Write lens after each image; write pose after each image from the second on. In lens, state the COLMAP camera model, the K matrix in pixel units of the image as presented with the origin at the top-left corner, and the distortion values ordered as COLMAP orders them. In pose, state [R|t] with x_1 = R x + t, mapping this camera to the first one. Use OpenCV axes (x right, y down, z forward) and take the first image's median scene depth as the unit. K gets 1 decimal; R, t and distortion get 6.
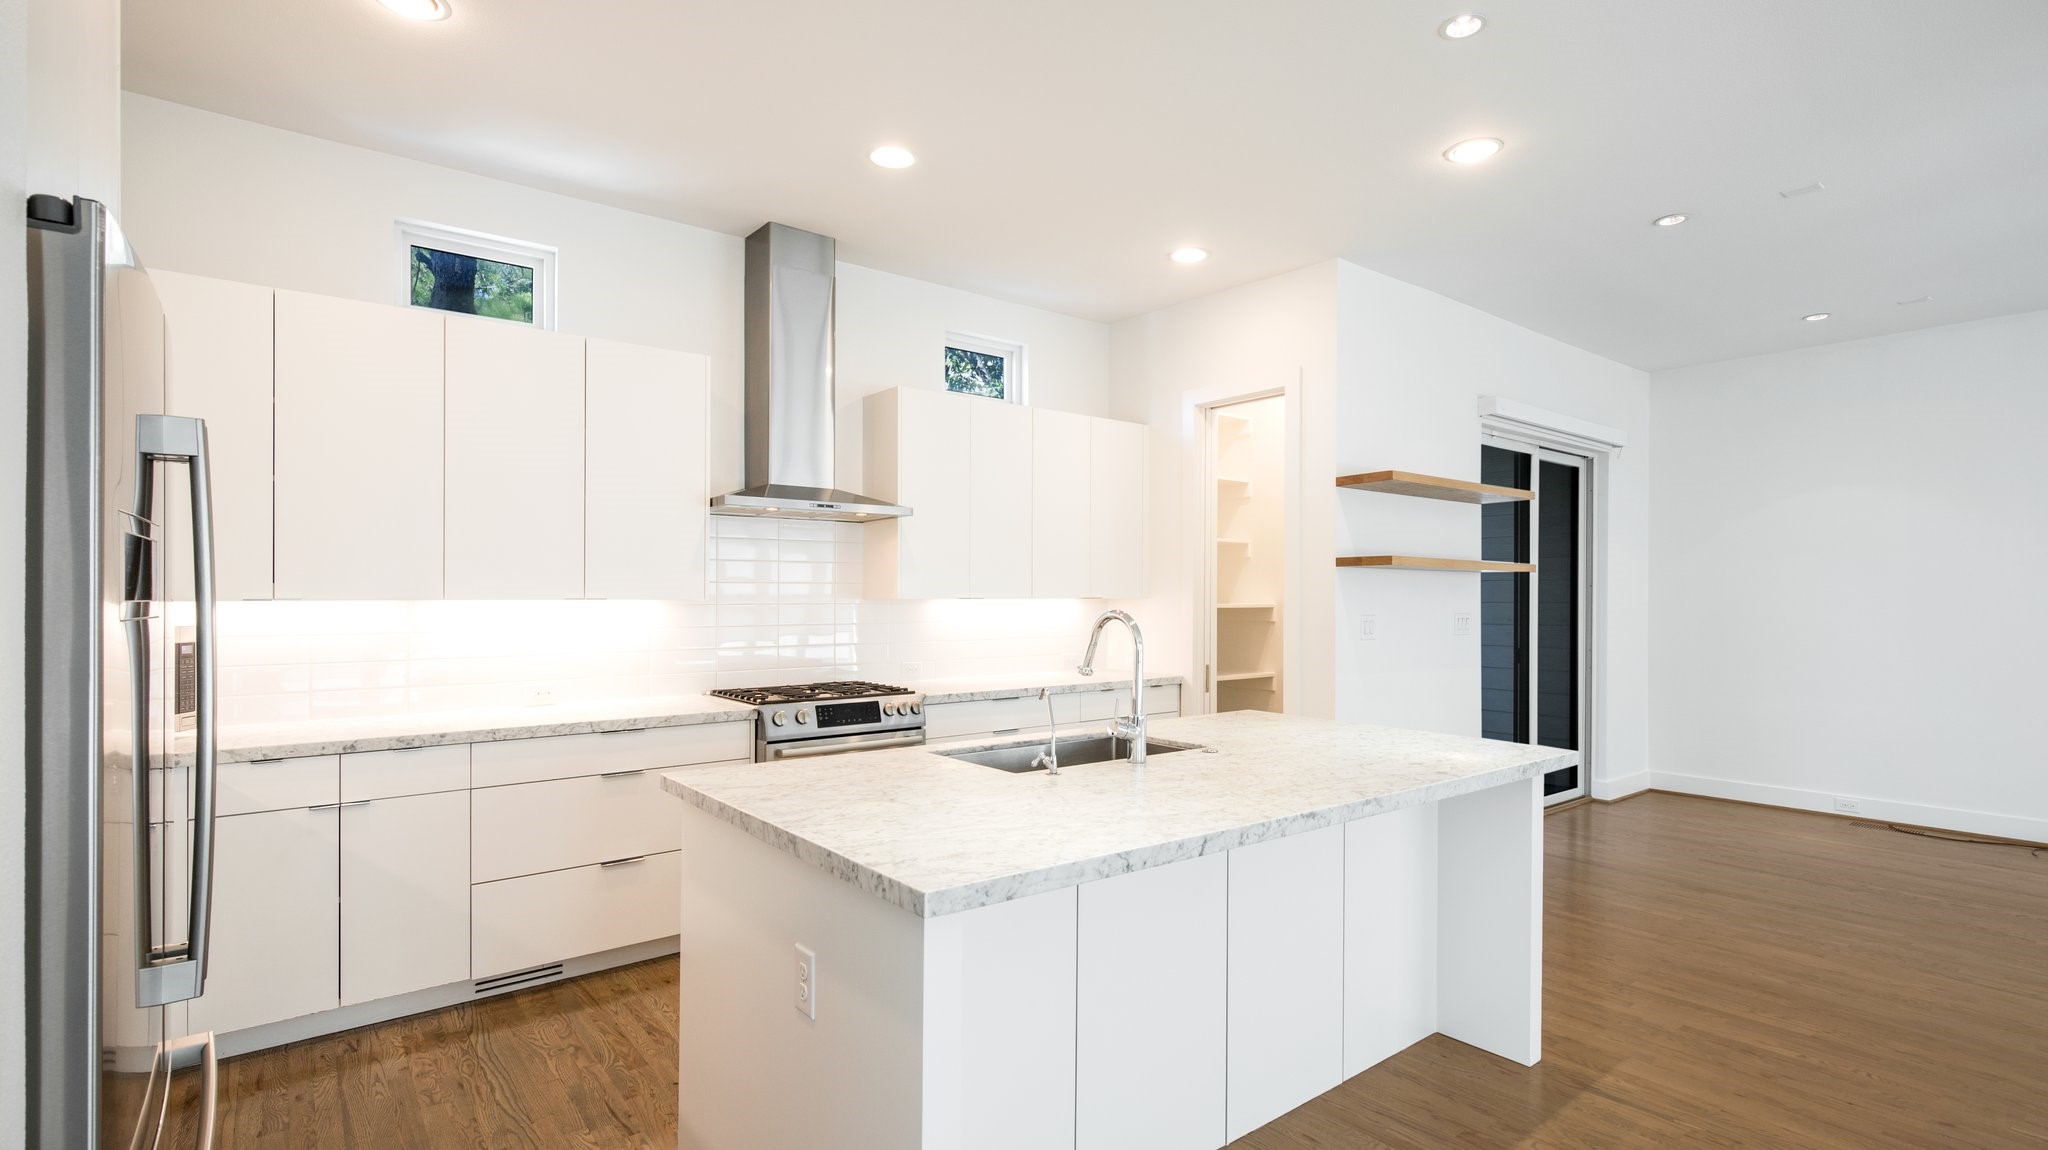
lens RADIAL K [[970.3, 0, 1018.8], [0, 970.3, 587.5], [0, 0, 1]] dist [0.001939, 0.000110]
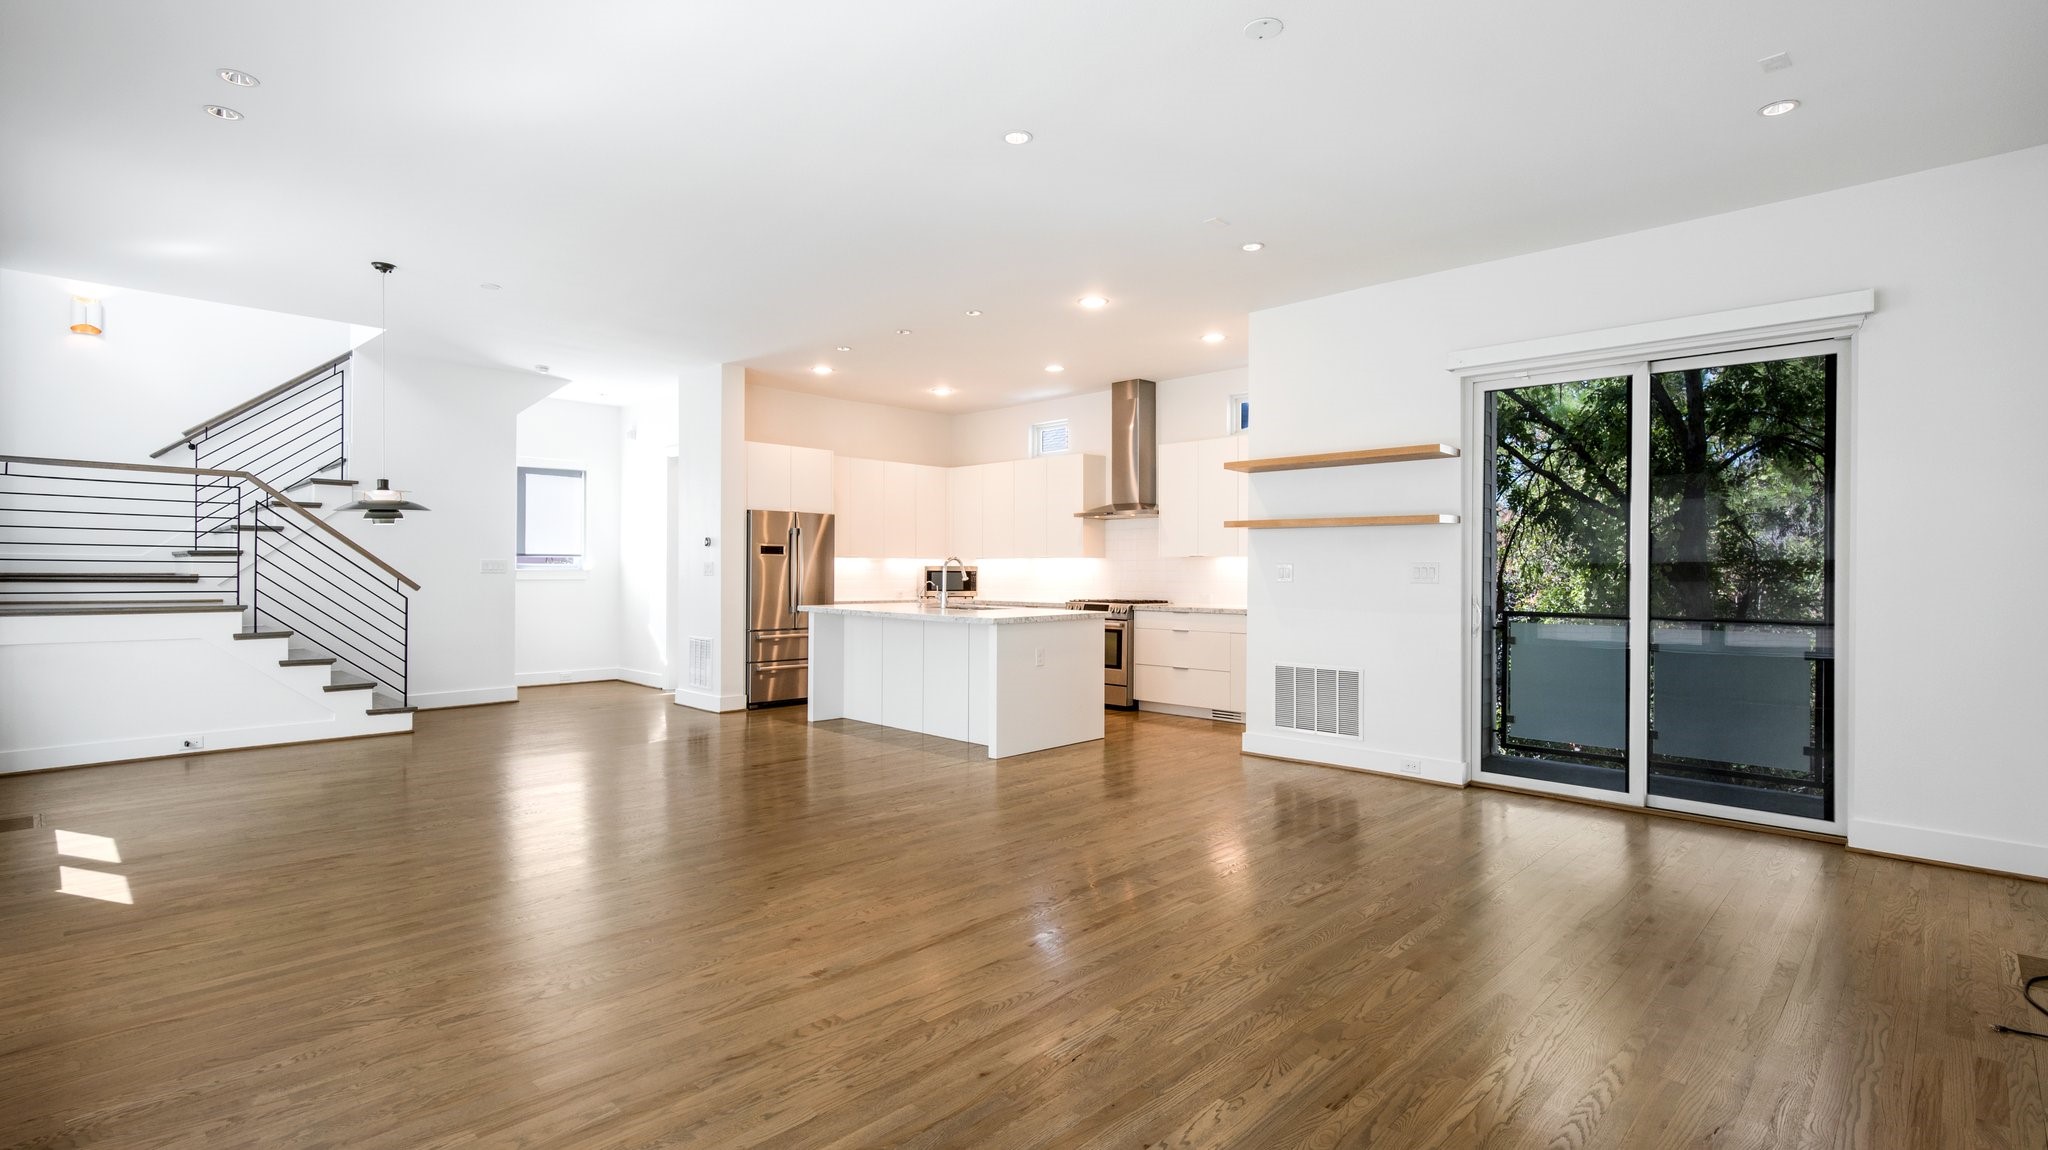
lens RADIAL K [[1006.4, 0, 1024.0], [0, 1006.4, 575.0], [0, 0, 1]] dist [-0.000324, -0.000476]
pose [[0.122517, 0.002822, -0.992462, 1.908716], [0.004579, 0.999984, 0.003408, 0.040765], [0.992456, -0.004962, 0.122502, 0.529349]]
